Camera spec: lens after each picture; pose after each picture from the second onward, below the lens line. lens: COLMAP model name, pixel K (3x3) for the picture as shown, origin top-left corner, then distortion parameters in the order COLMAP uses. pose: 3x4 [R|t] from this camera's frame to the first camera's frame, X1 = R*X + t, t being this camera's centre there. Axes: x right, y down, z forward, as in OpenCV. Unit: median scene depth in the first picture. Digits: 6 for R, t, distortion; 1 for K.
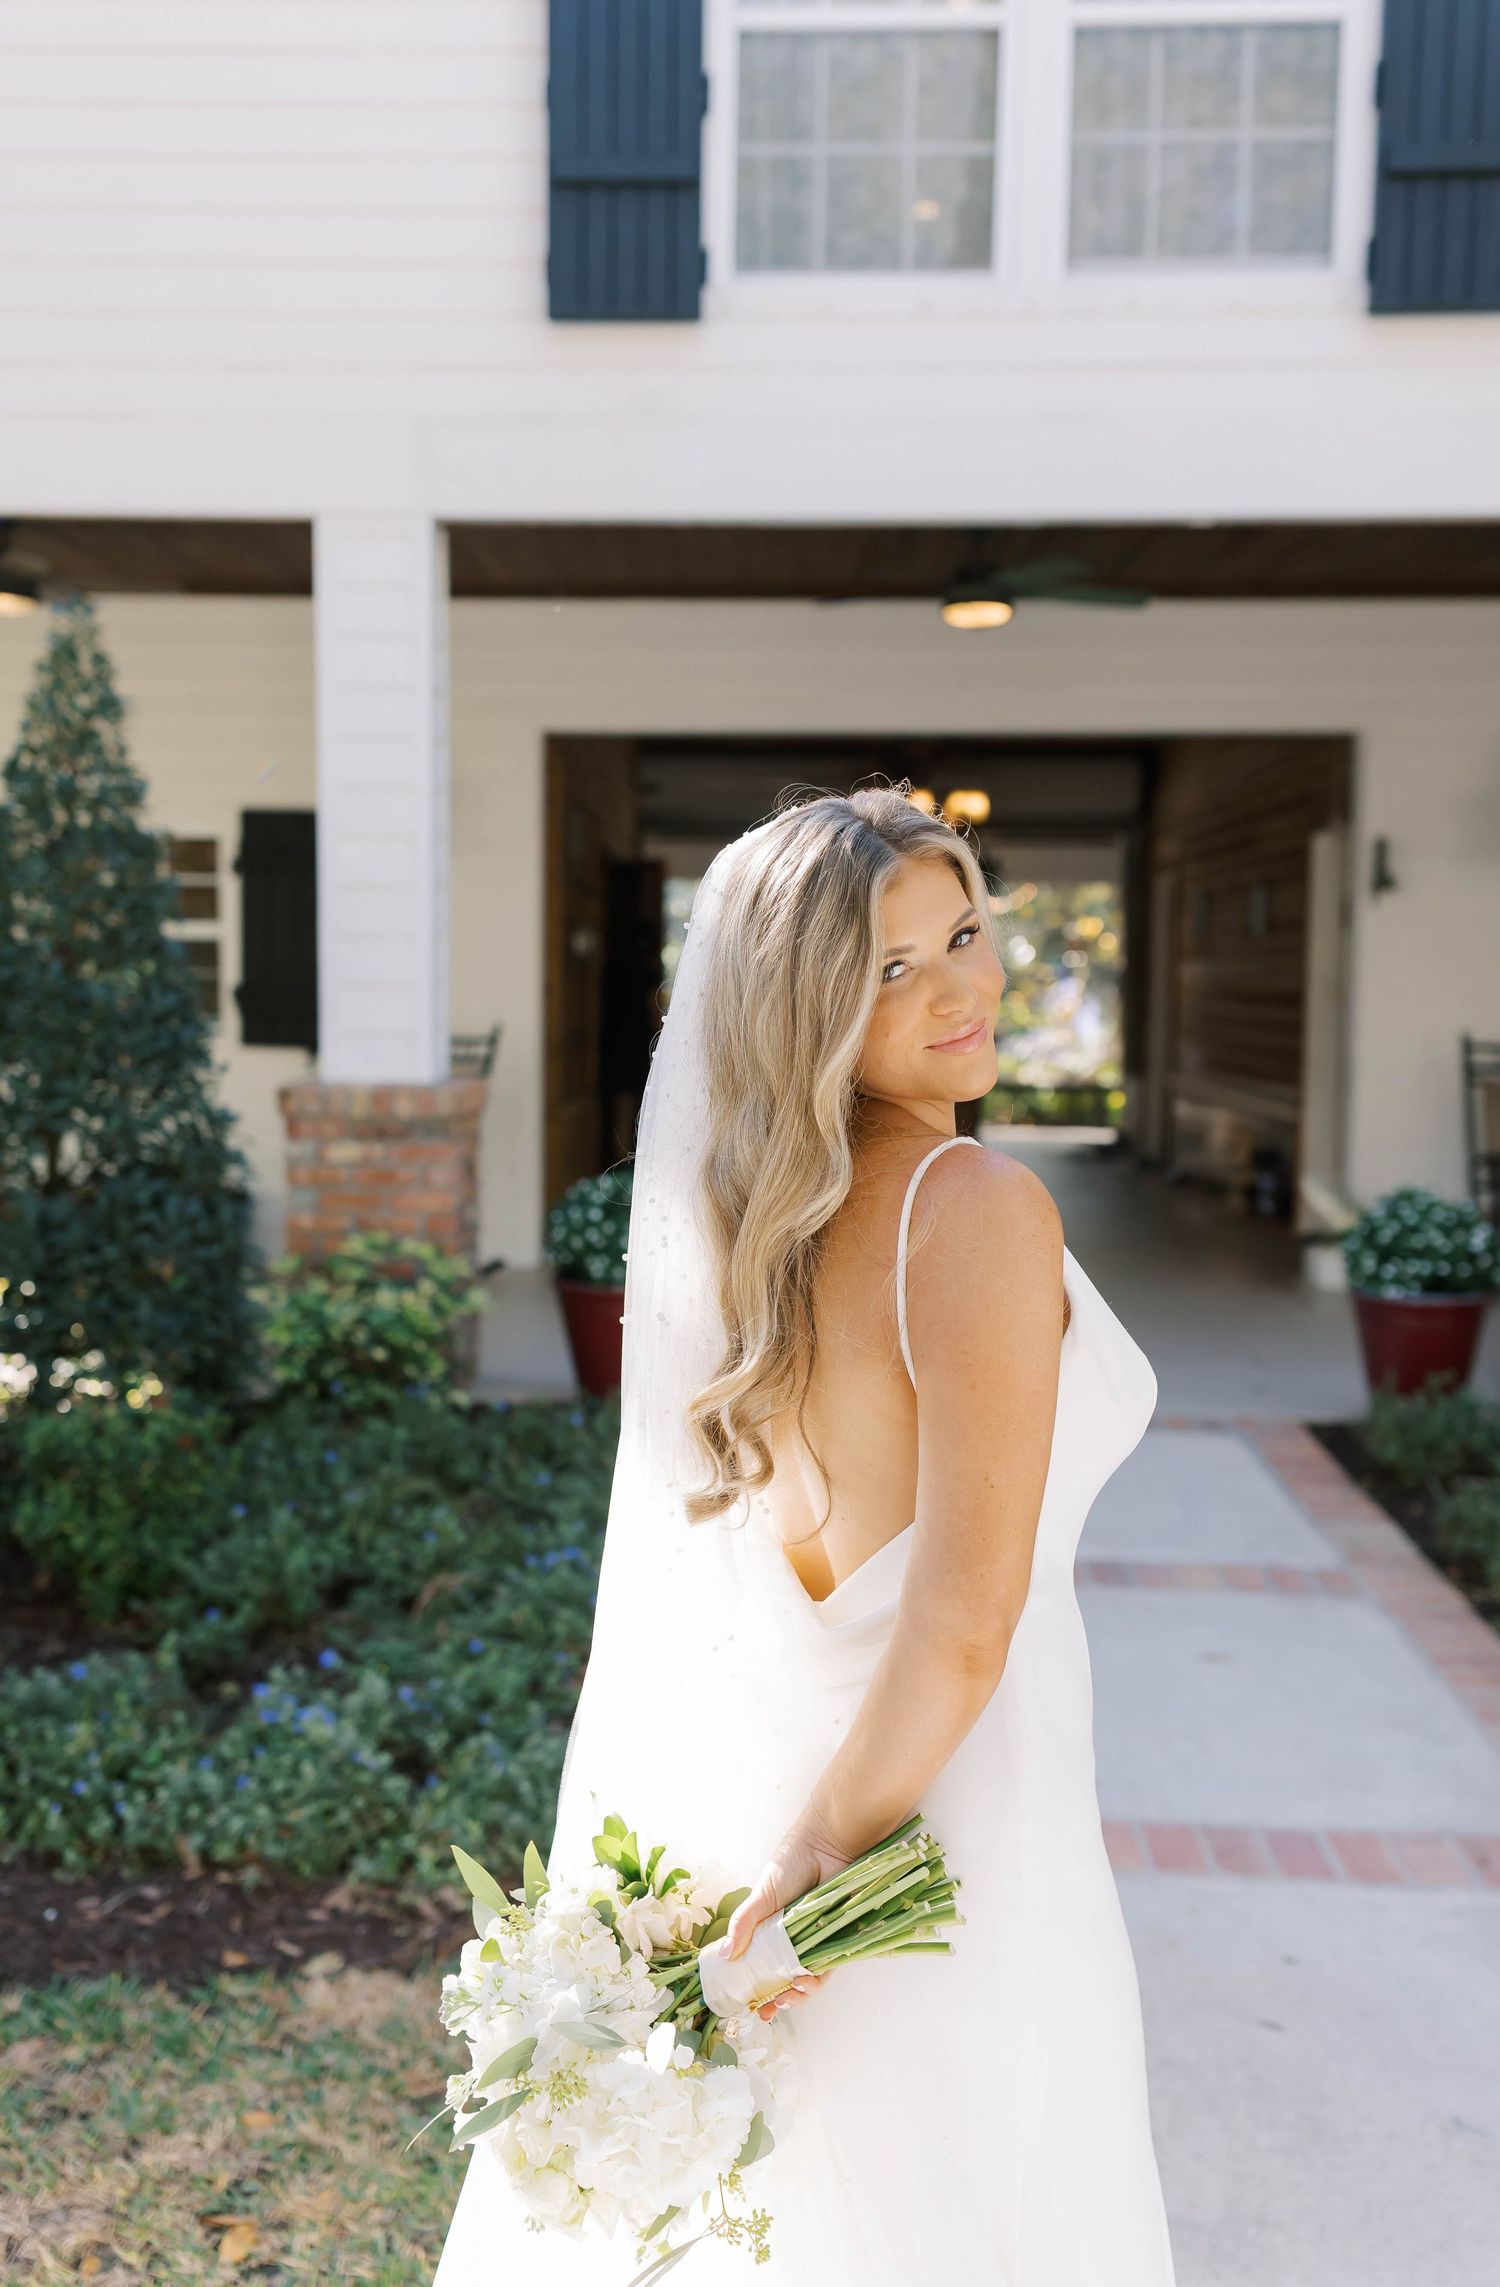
lens RADIAL K [[2266.9, 0, 682.3], [0, 2266.9, 1144.7], [0, 0, 1]] dist [0.066495, 0.002438]
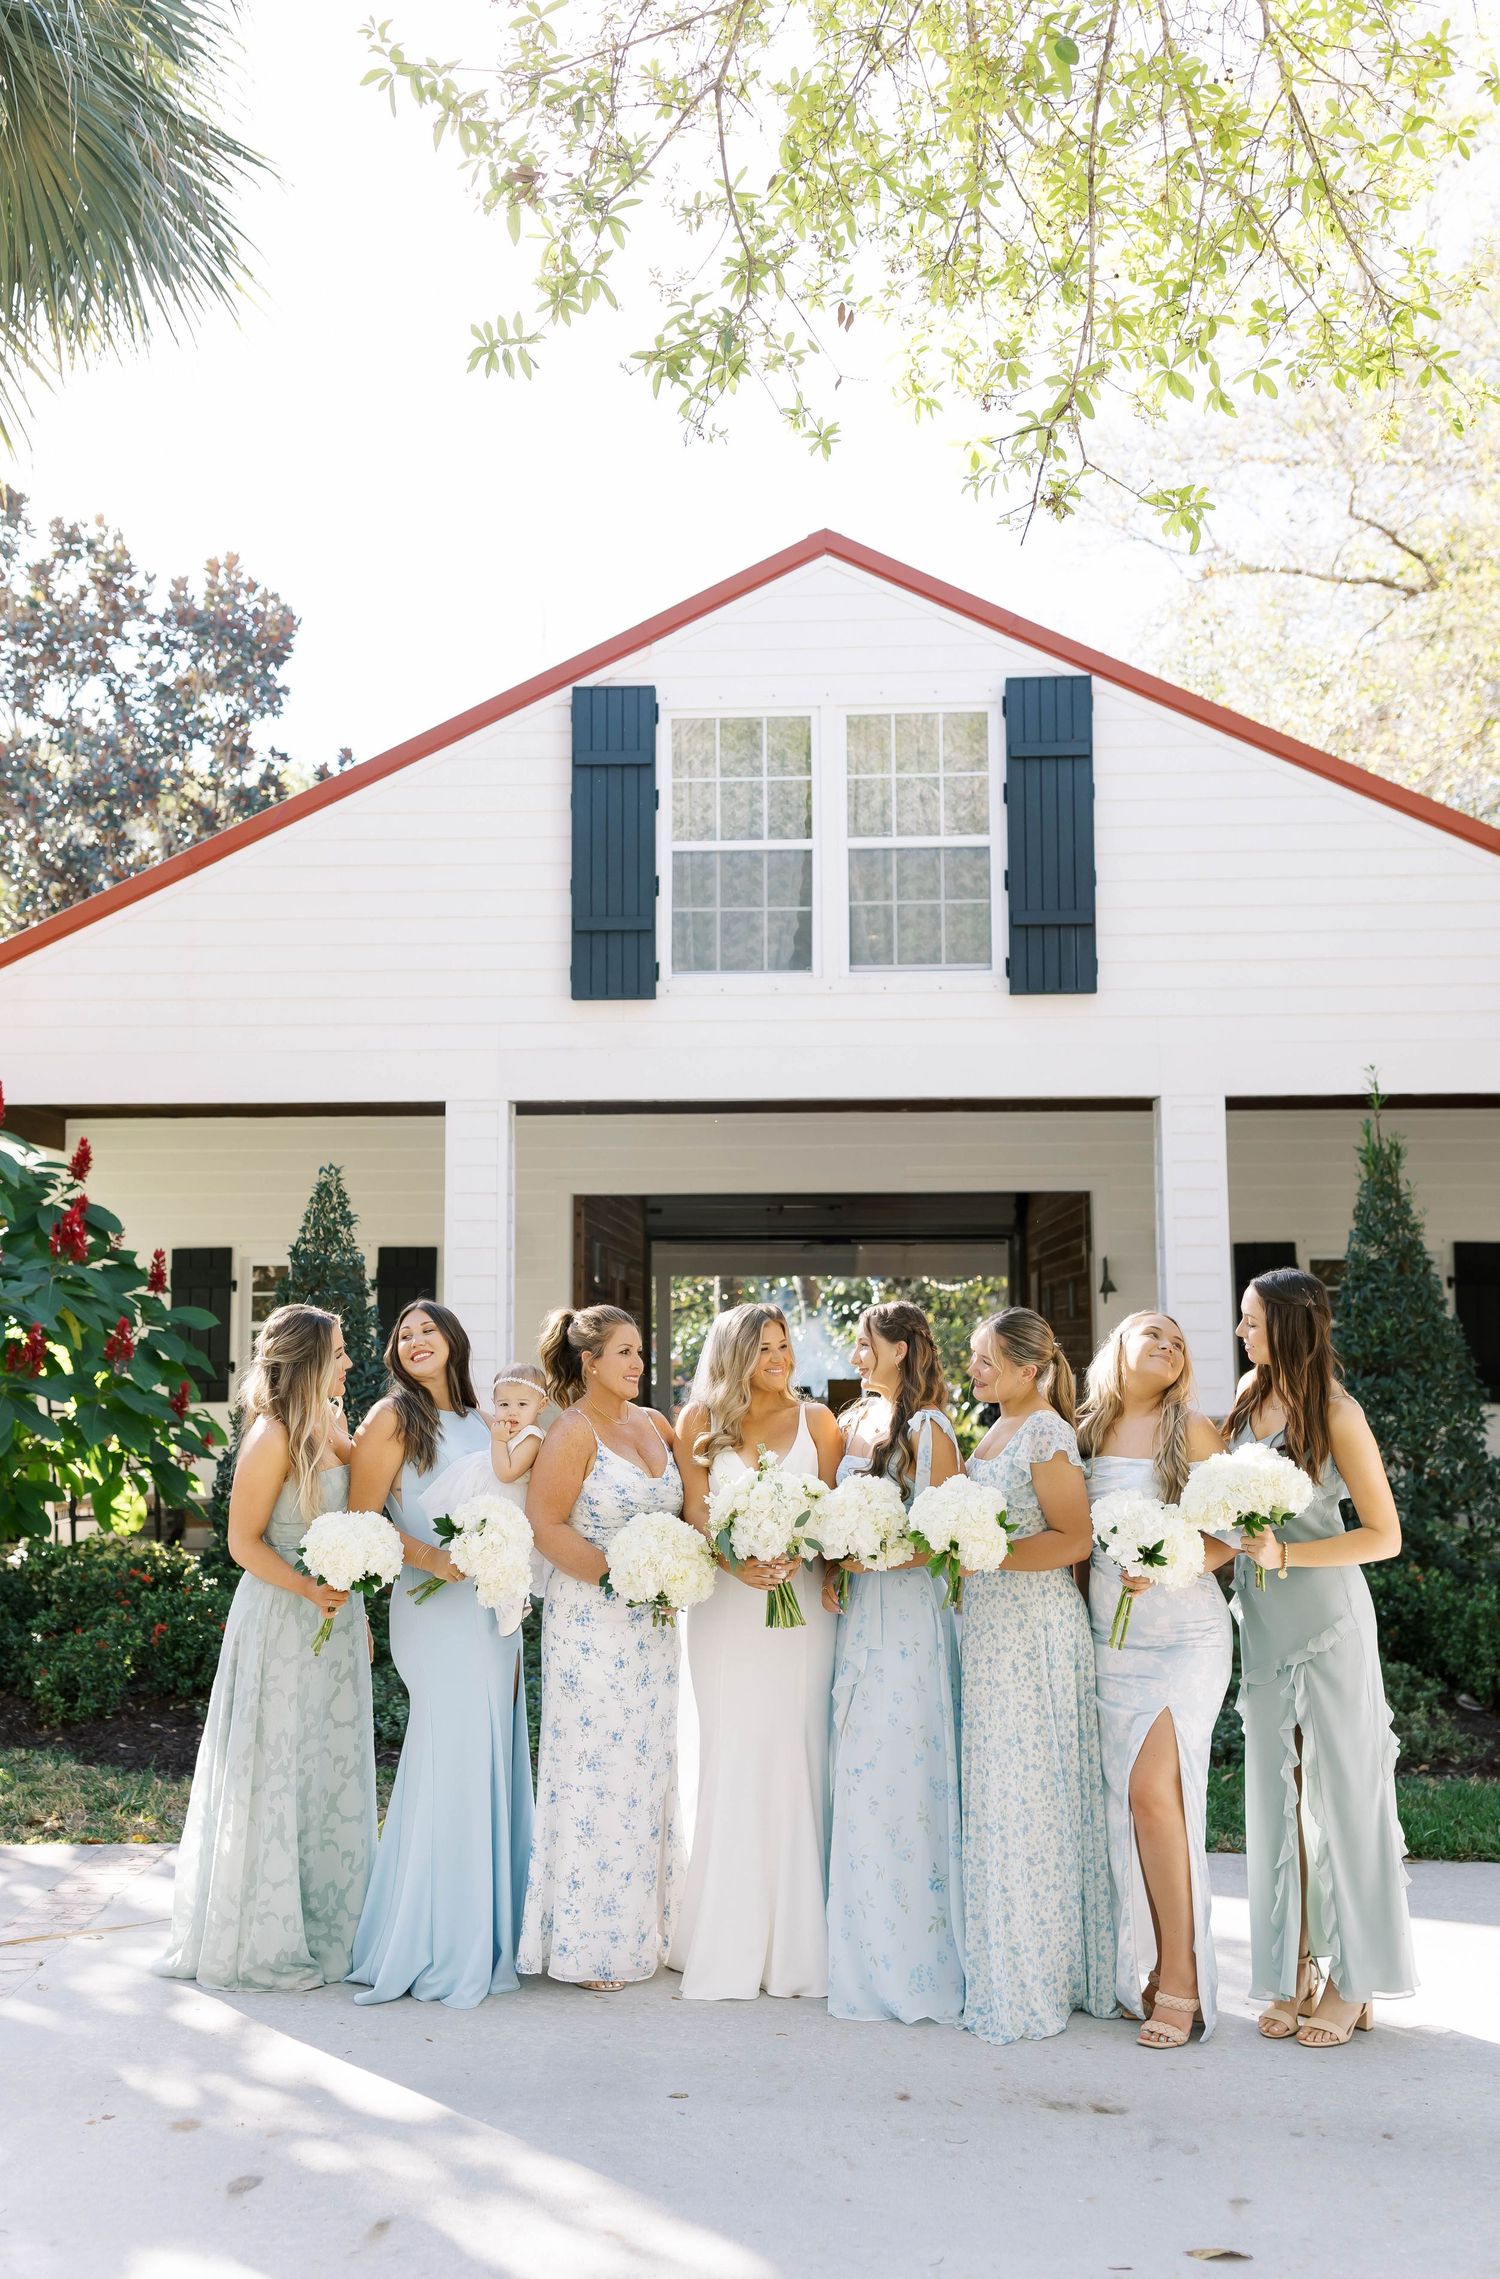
lens RADIAL K [[2268.3, 0, 697.7], [0, 2268.3, 1061.8], [0, 0, 1]] dist [0.069630, 0.014428]
pose [[0.999858, -0.014358, -0.008869, 0.058847], [0.012318, 0.980104, -0.198100, 0.055990], [0.011536, 0.197962, 0.980142, -0.800117]]
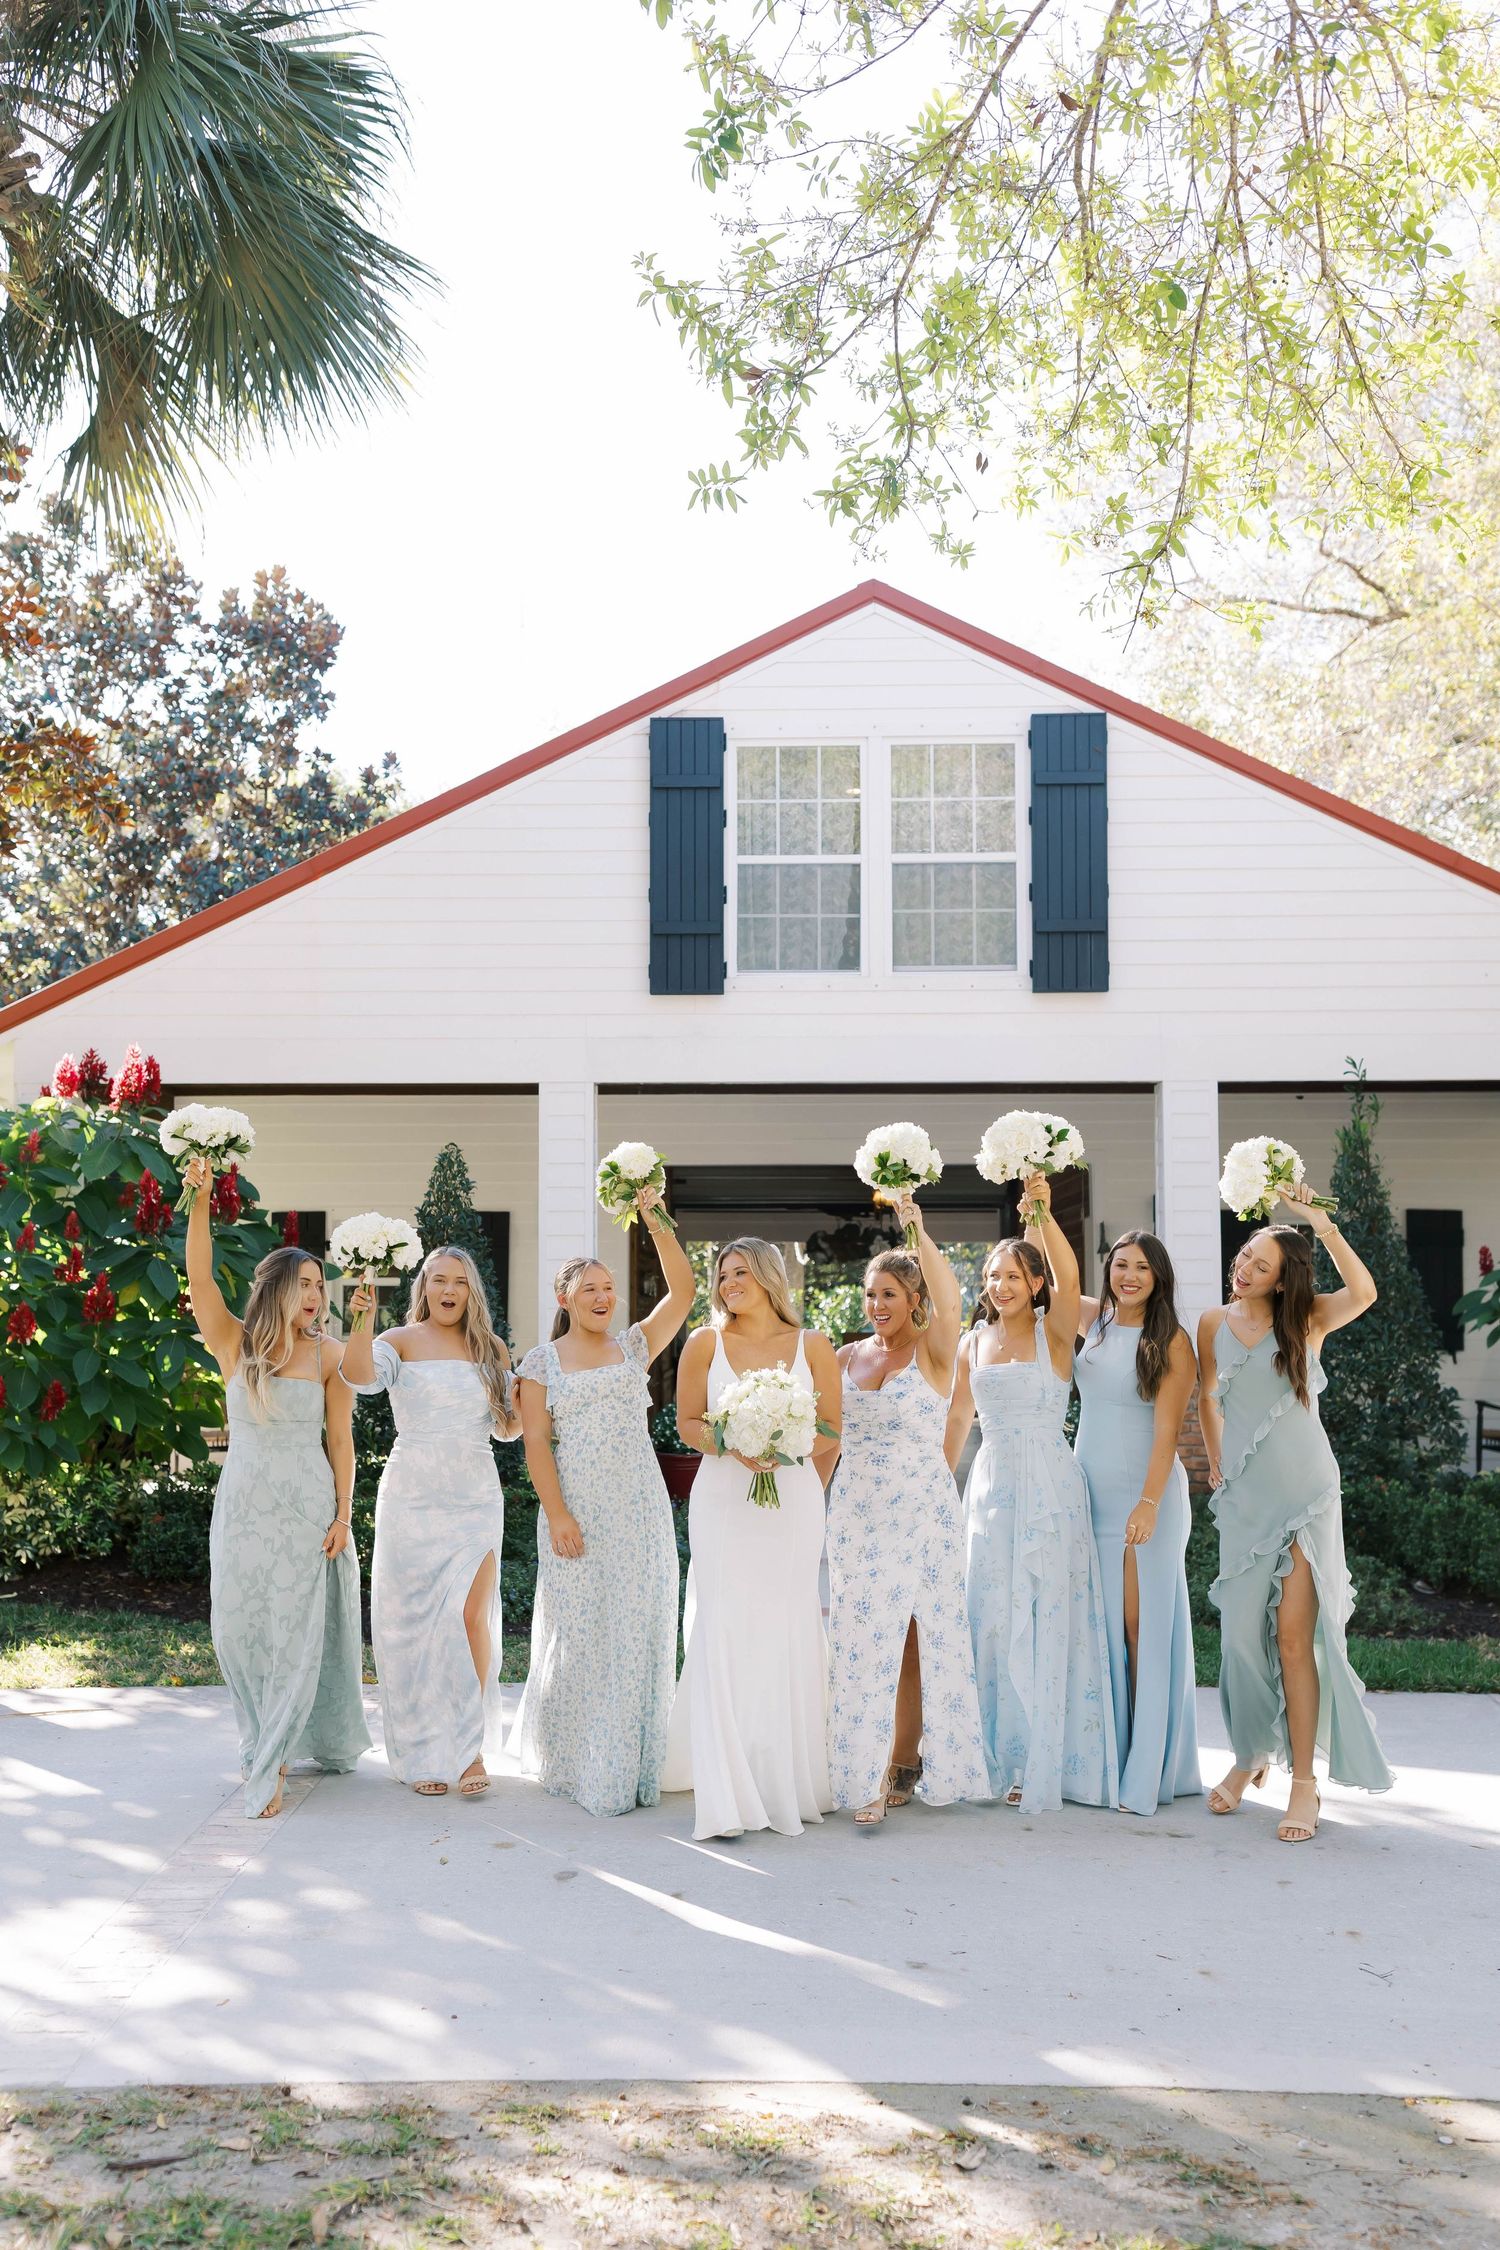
lens RADIAL K [[2202.3, 0, 728.5], [0, 2202.3, 1131.3], [0, 0, 1]] dist [0.090325, -0.020146]
pose [[0.999603, -0.008812, 0.026746, -0.042827], [0.012911, 0.987483, -0.157193, 0.087886], [-0.025027, 0.157476, 0.987206, -1.004673]]
